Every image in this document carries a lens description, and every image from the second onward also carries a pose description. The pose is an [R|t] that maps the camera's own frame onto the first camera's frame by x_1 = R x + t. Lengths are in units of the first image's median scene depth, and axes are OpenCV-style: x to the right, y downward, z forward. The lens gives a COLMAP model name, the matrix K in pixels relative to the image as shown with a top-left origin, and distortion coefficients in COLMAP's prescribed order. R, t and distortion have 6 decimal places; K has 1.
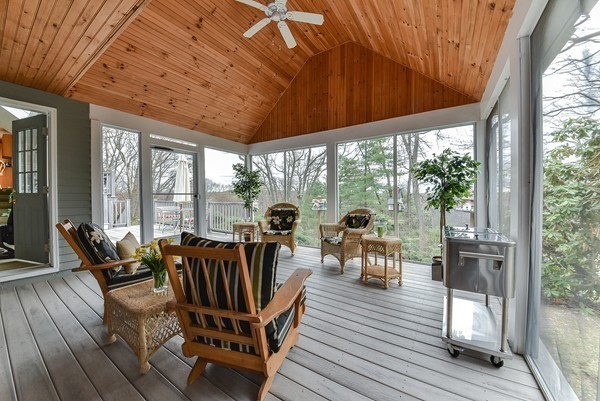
lens RADIAL K [[220.4, 0, 298.1], [0, 220.4, 199.8], [0, 0, 1]] dist [-0.002977, -0.000245]
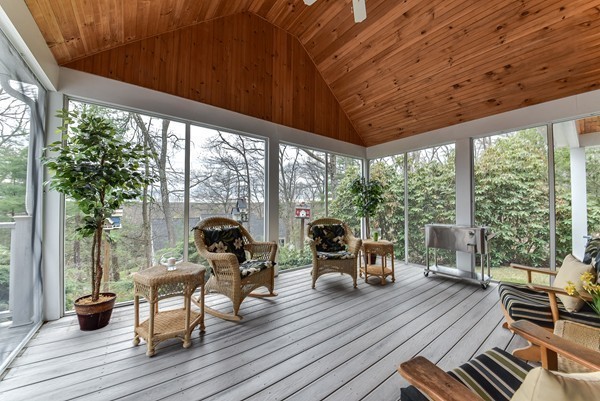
lens RADIAL K [[220.4, 0, 298.5], [0, 220.4, 201.9], [0, 0, 1]] dist [-0.002977, -0.000245]
pose [[0.322522, 0.018802, 0.946375, -0.688351], [0.007774, 0.999716, -0.022511, -0.015283], [-0.946530, 0.014617, 0.322285, 0.788712]]
